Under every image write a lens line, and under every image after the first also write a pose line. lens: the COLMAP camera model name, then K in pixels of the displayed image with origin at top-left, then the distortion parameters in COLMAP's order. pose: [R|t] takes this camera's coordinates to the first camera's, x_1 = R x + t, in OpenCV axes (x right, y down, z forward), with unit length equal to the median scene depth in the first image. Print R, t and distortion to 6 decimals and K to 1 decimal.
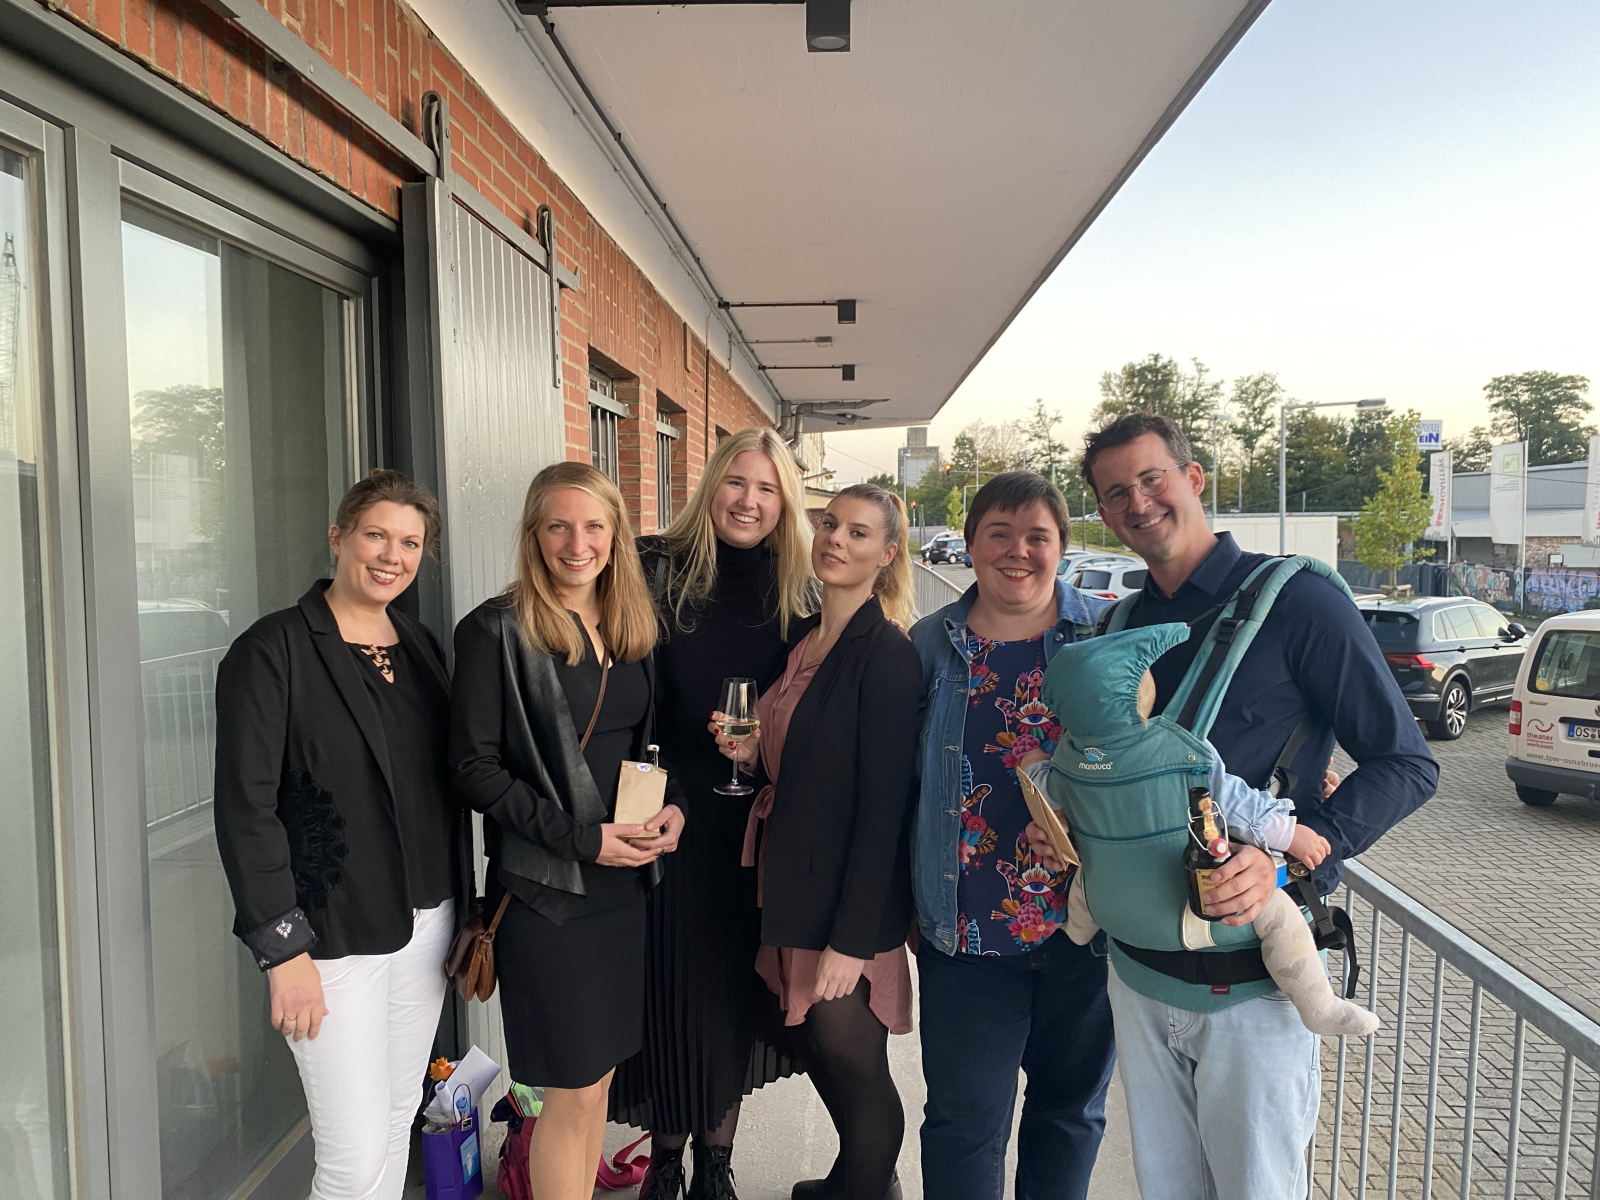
lens RADIAL K [[1216.9, 0, 735.9], [0, 1216.9, 598.2], [0, 0, 1]] dist [-0.004244, -0.005975]
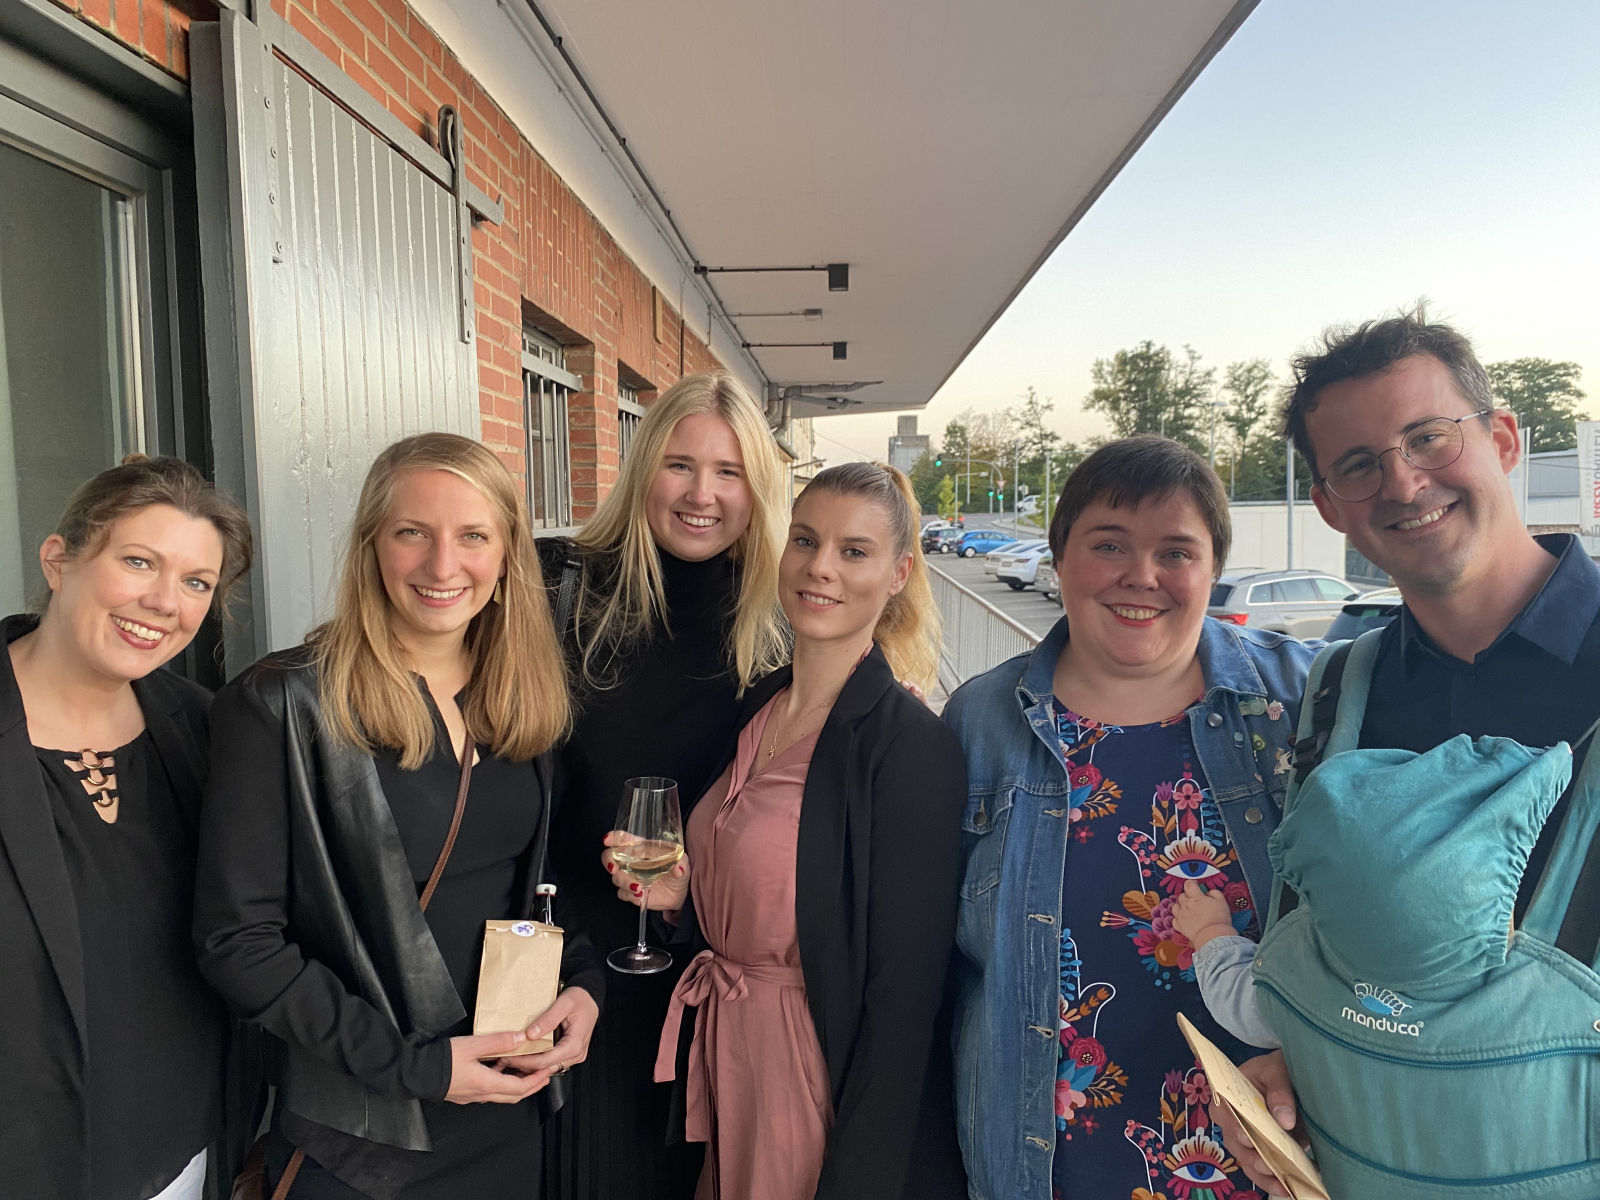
lens RADIAL K [[1206.5, 0, 848.8], [0, 1206.5, 602.0], [0, 0, 1]] dist [-0.001863, 0.000544]
pose [[0.994935, -0.010793, 0.099935, 0.009218], [0.009493, 0.999864, 0.013475, -0.012083], [-0.100066, -0.012458, 0.994903, 0.140981]]
